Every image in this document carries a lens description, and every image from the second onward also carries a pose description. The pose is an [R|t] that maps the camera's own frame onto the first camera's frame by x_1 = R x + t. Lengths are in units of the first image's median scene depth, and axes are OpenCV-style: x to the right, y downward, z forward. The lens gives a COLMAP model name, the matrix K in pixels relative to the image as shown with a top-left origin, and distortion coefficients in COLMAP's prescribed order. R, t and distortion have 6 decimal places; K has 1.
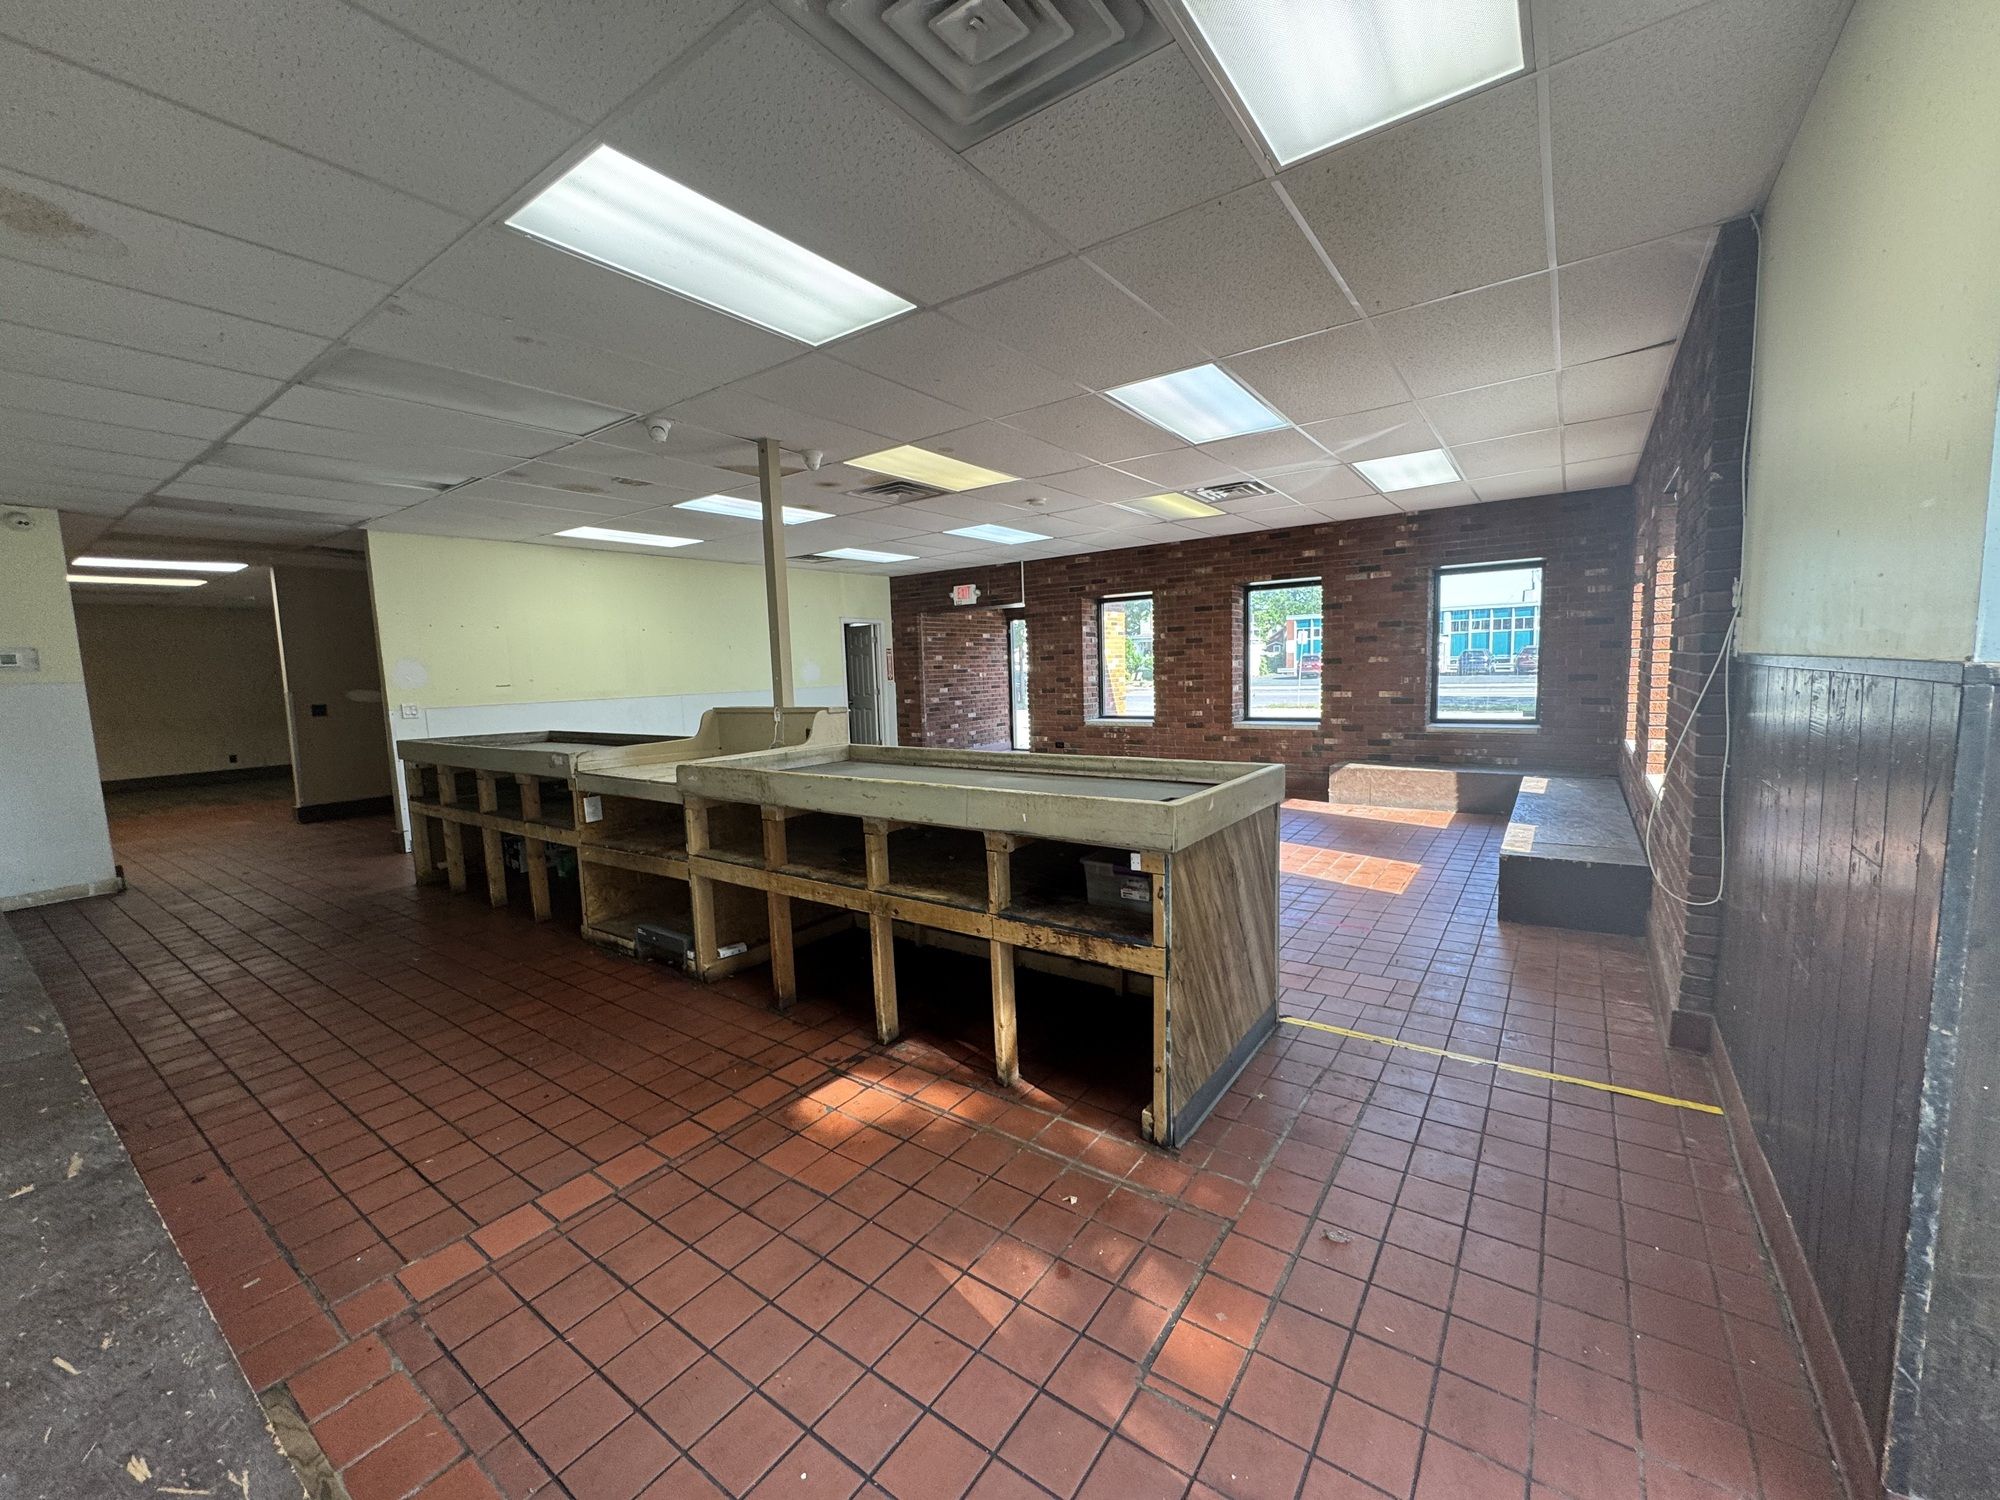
lens RADIAL K [[796.1, 0, 1005.1], [0, 796.1, 754.1], [0, 0, 1]] dist [0.001802, -0.000096]
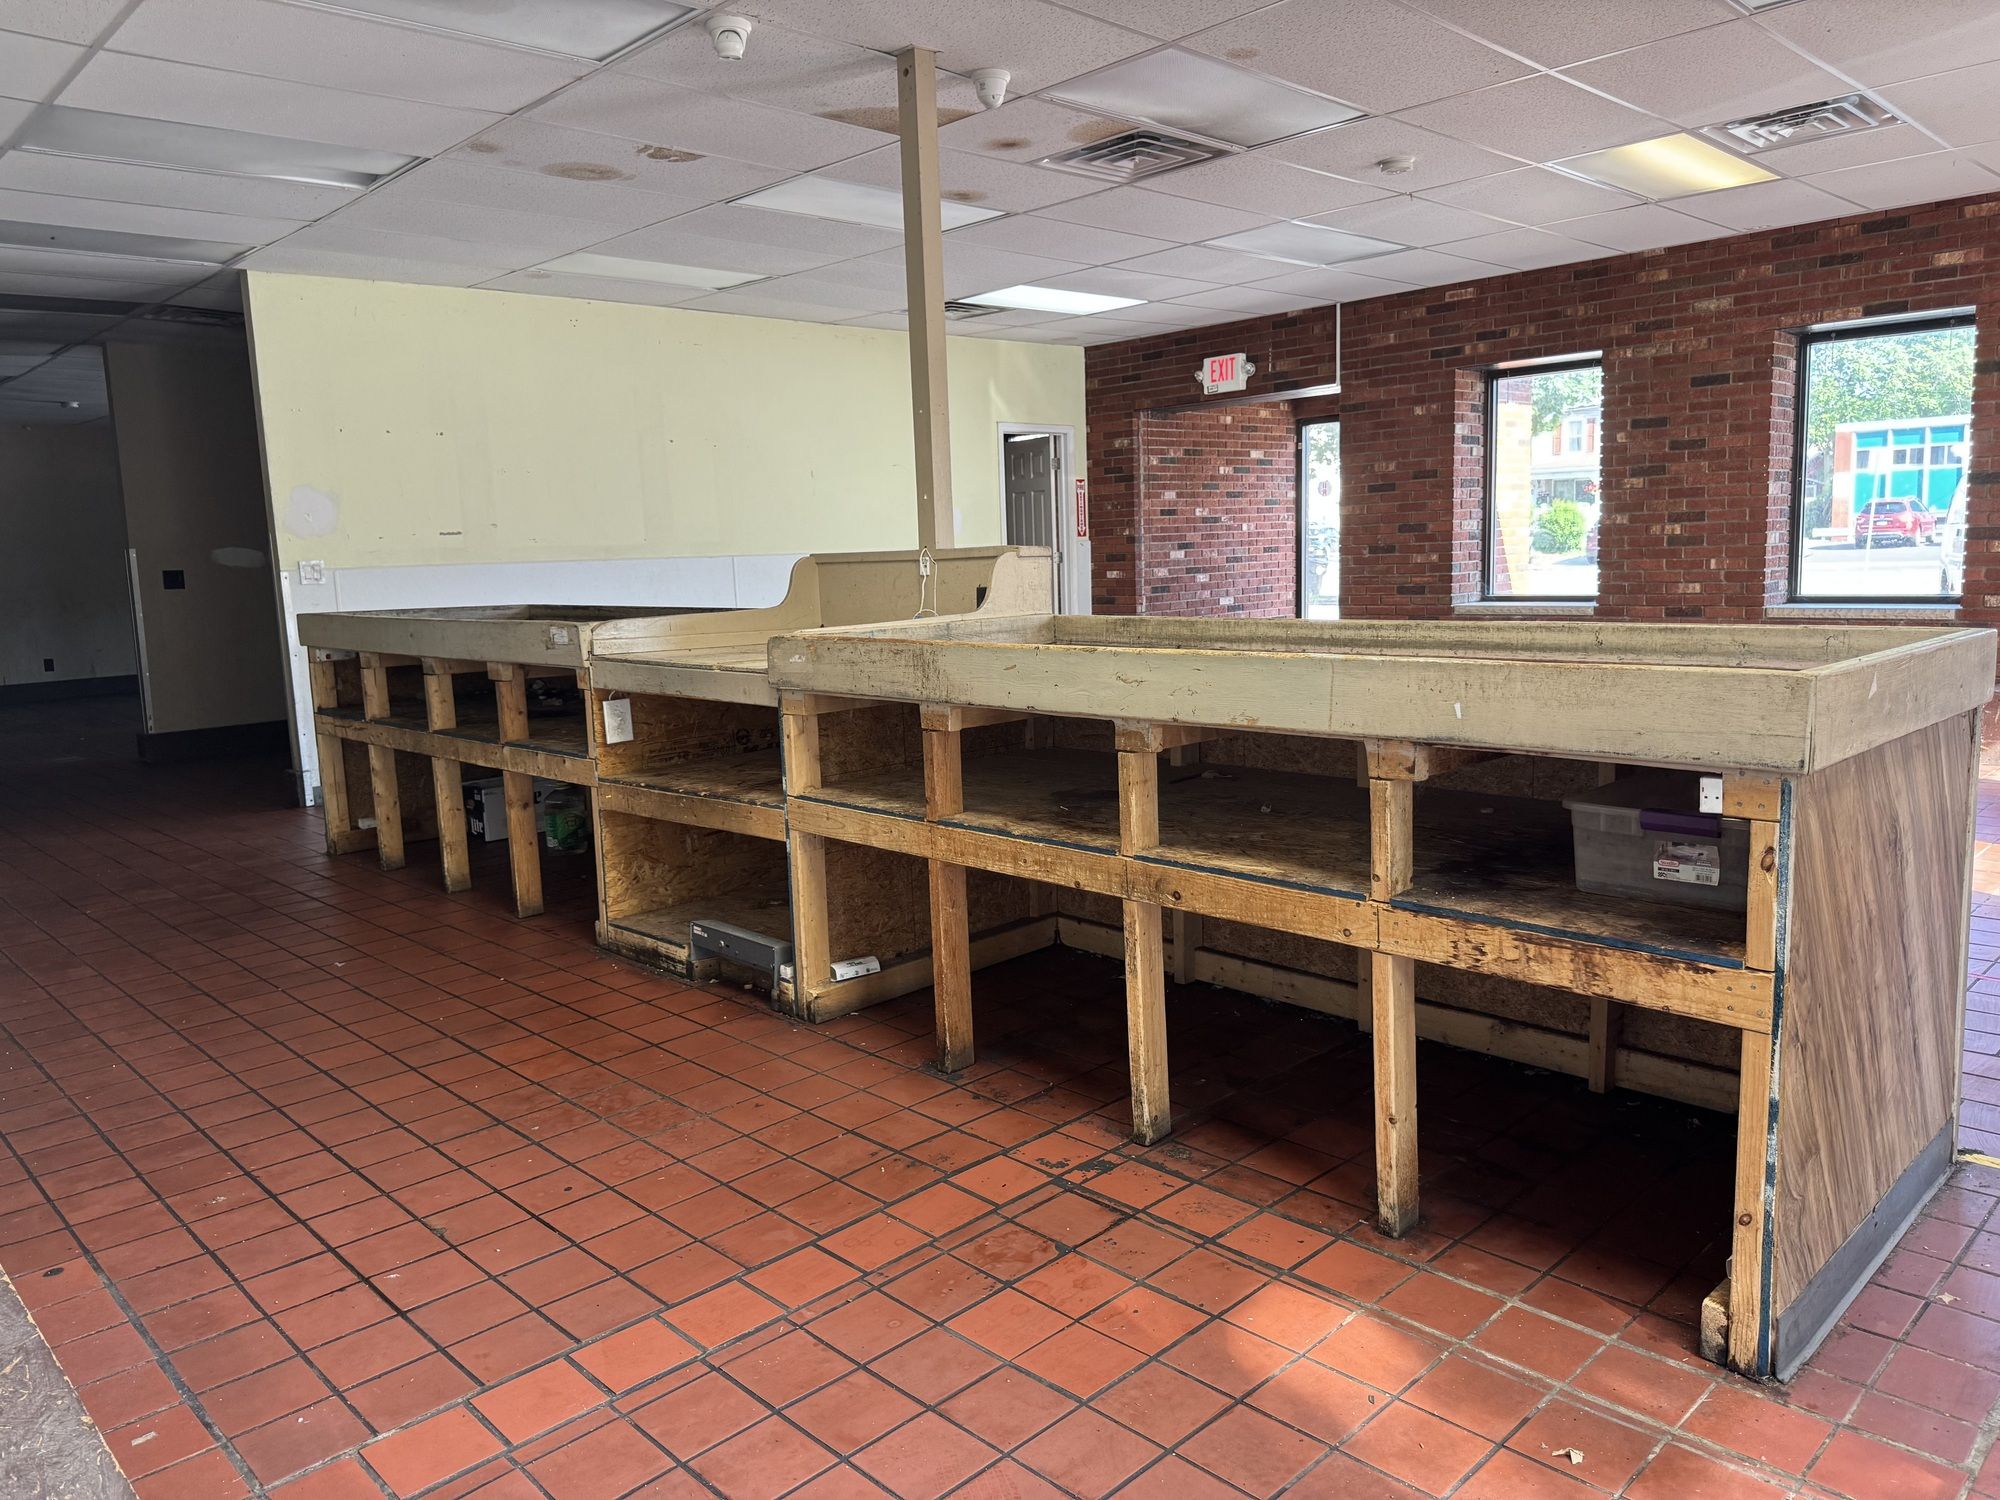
lens RADIAL K [[1407.2, 0, 1000.0], [0, 1407.2, 750.0], [0, 0, 1]] dist [0.078095, -0.098105]
pose [[0.984283, 0.021346, -0.175303, -0.074989], [-0.014408, 0.999065, 0.040753, 0.052414], [0.176009, -0.037587, 0.983671, 0.043714]]
